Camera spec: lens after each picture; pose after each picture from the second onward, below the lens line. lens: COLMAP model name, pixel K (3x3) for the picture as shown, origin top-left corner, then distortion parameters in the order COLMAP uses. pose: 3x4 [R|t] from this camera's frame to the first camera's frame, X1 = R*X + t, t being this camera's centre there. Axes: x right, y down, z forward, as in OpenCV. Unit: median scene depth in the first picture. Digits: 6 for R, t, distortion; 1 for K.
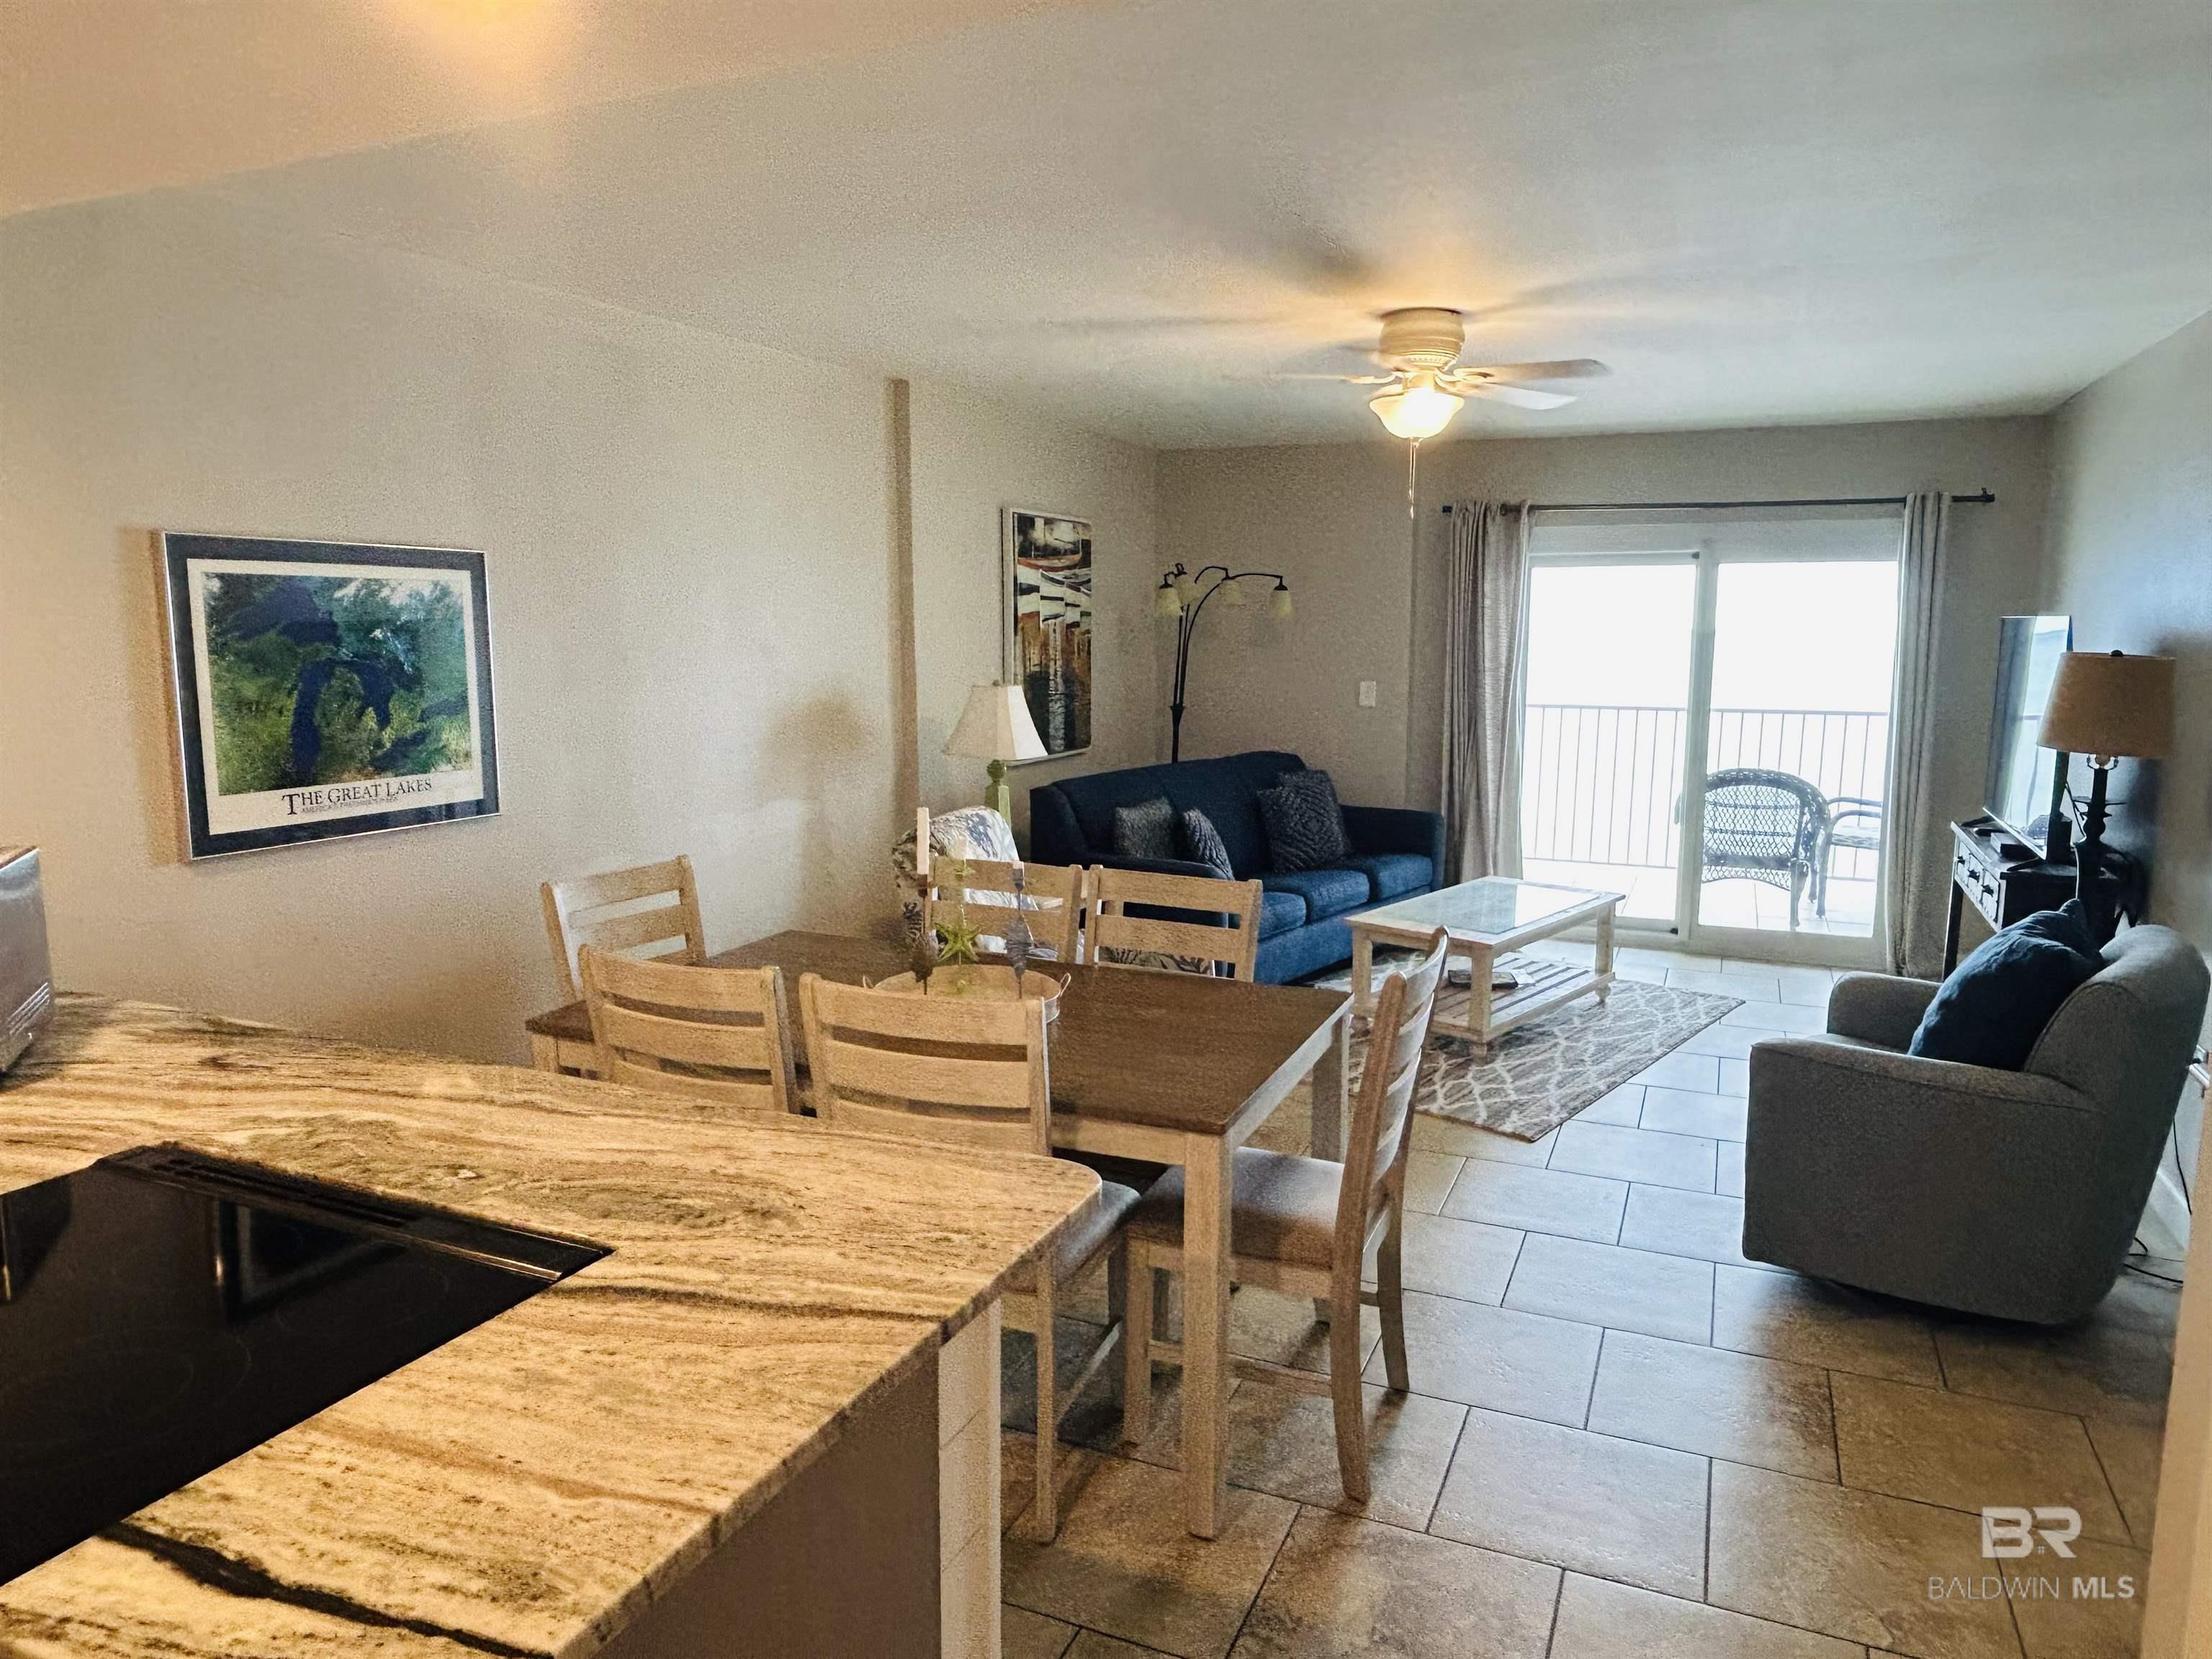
lens RADIAL K [[1430.3, 0, 1106.0], [0, 1430.3, 829.5], [0, 0, 1]] dist [0.001354, 0.000363]
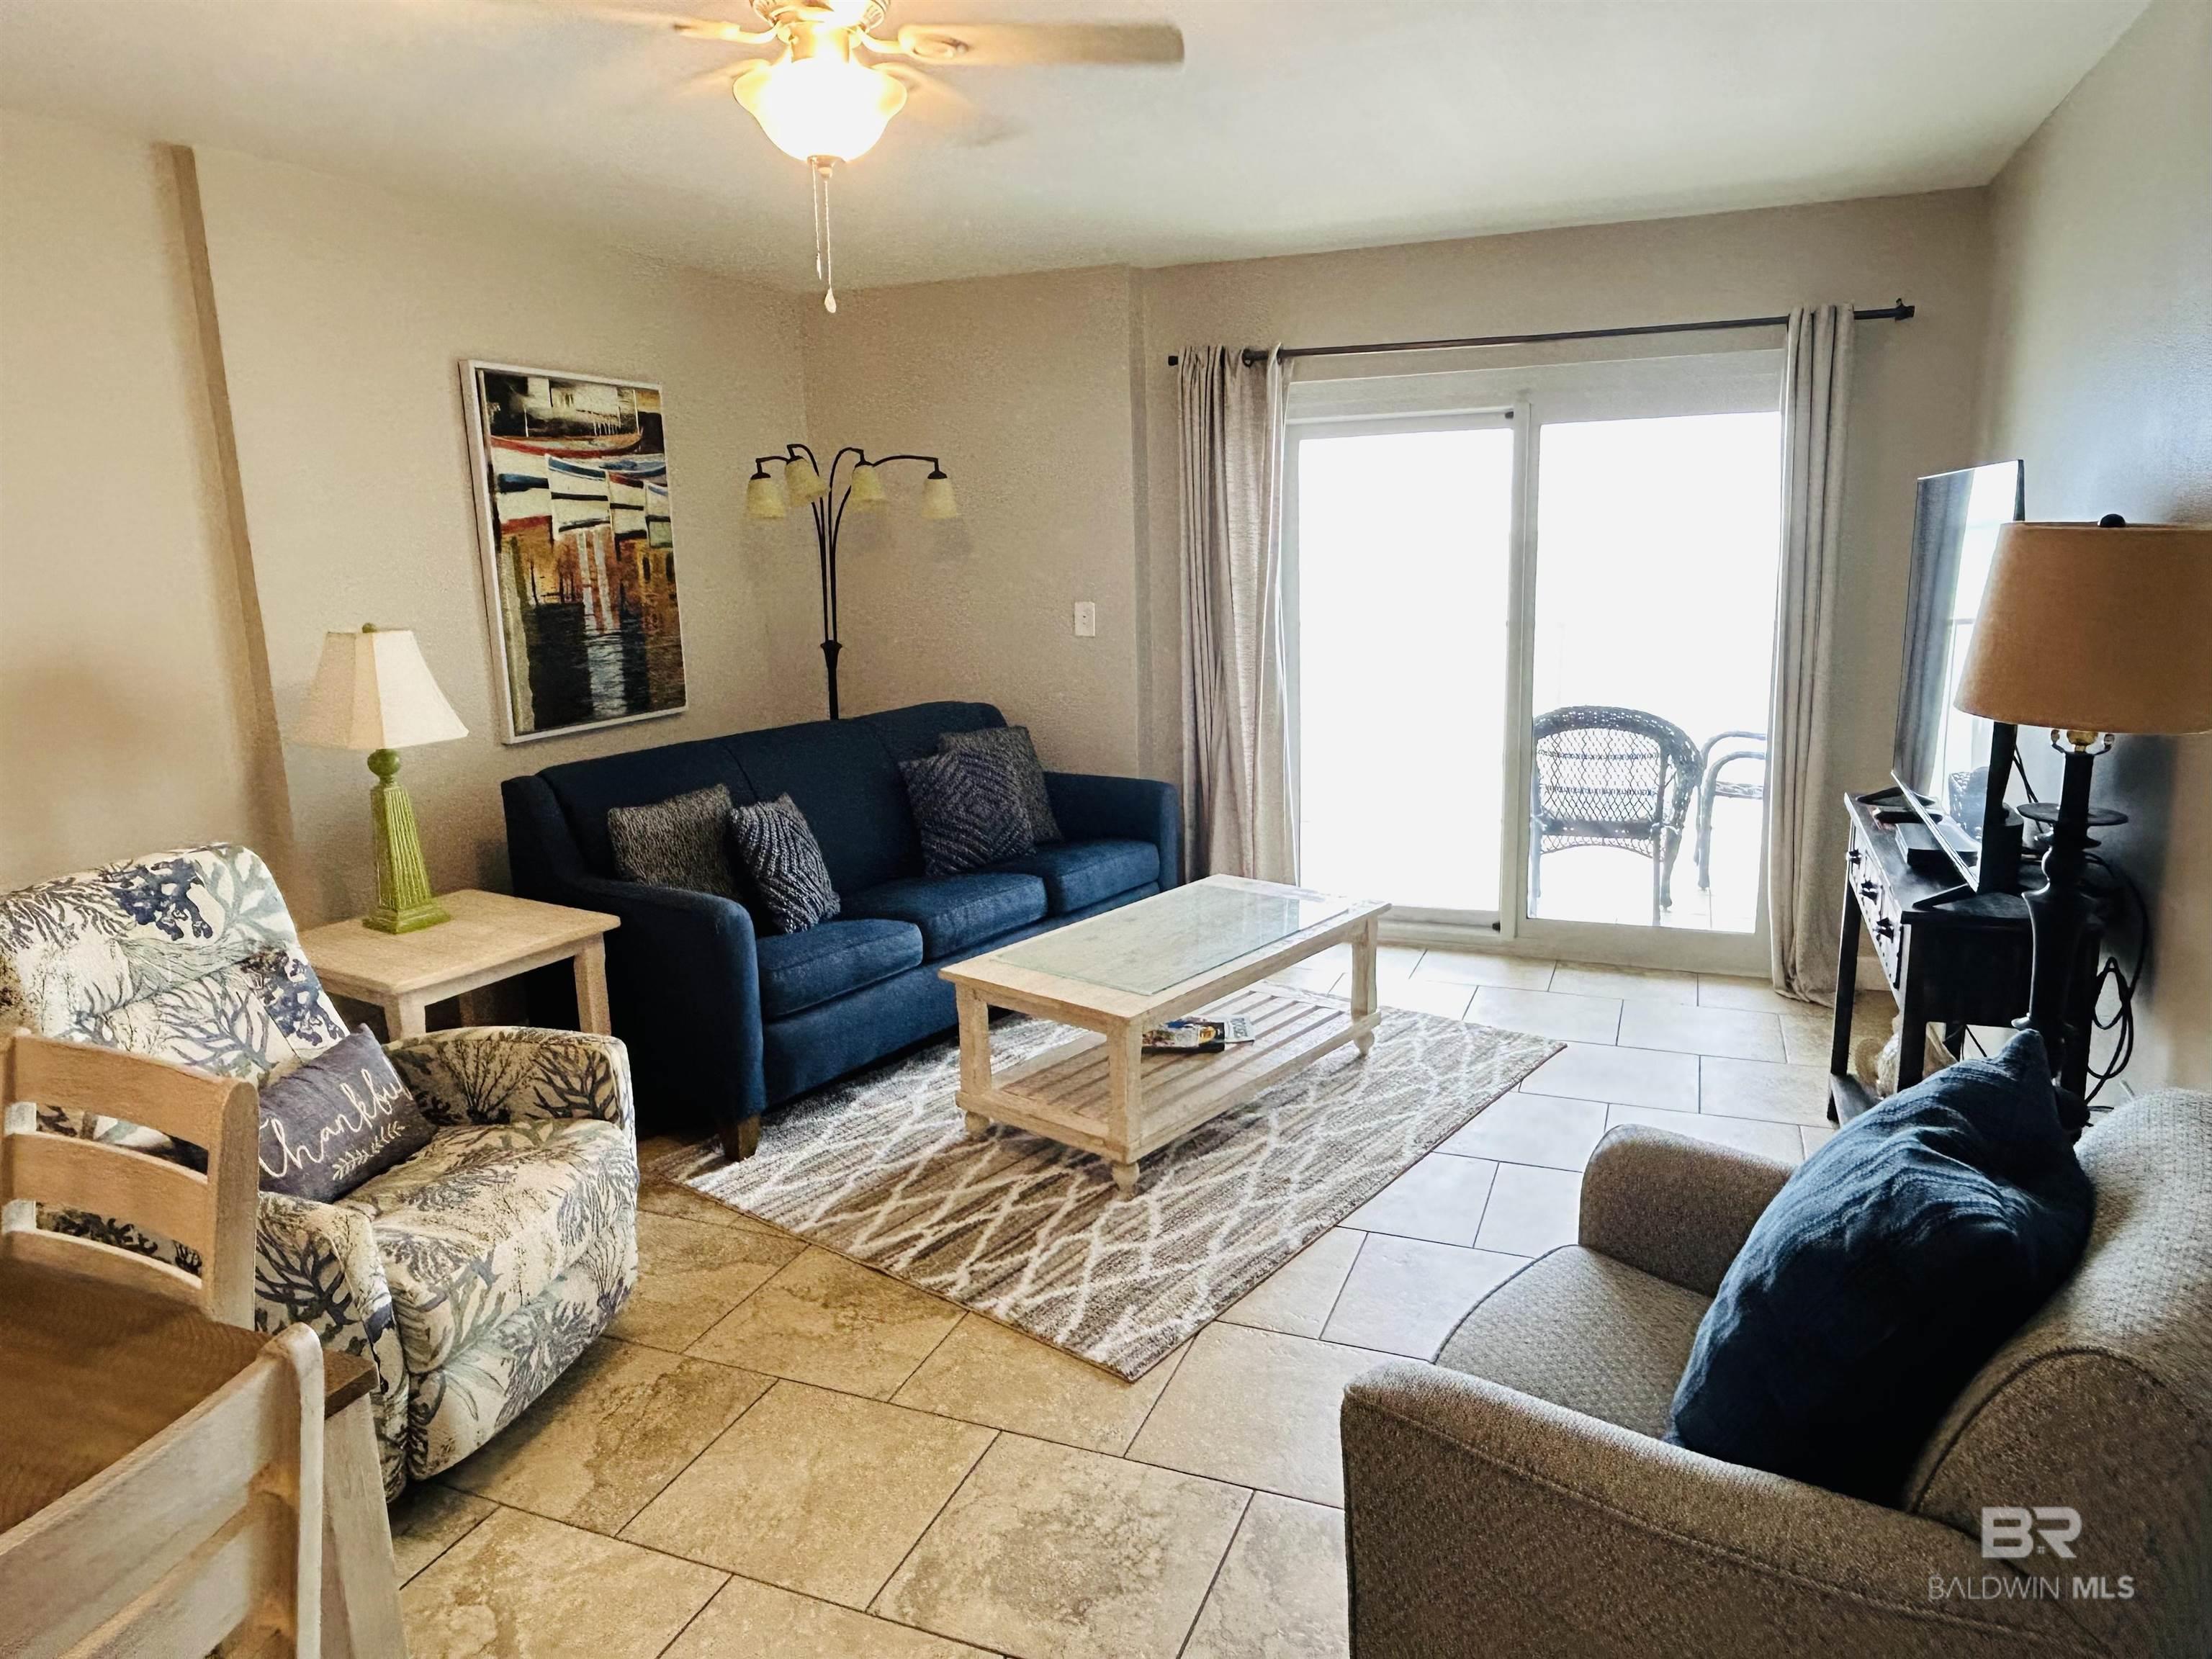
lens RADIAL K [[1430.1, 0, 1106.0], [0, 1430.1, 829.5], [0, 0, 1]] dist [-0.000828, -0.000198]
pose [[0.999152, -0.033198, 0.024361, 0.203131], [0.031745, 0.997824, 0.057787, -0.033838], [-0.026227, -0.056965, 0.998032, 0.302643]]
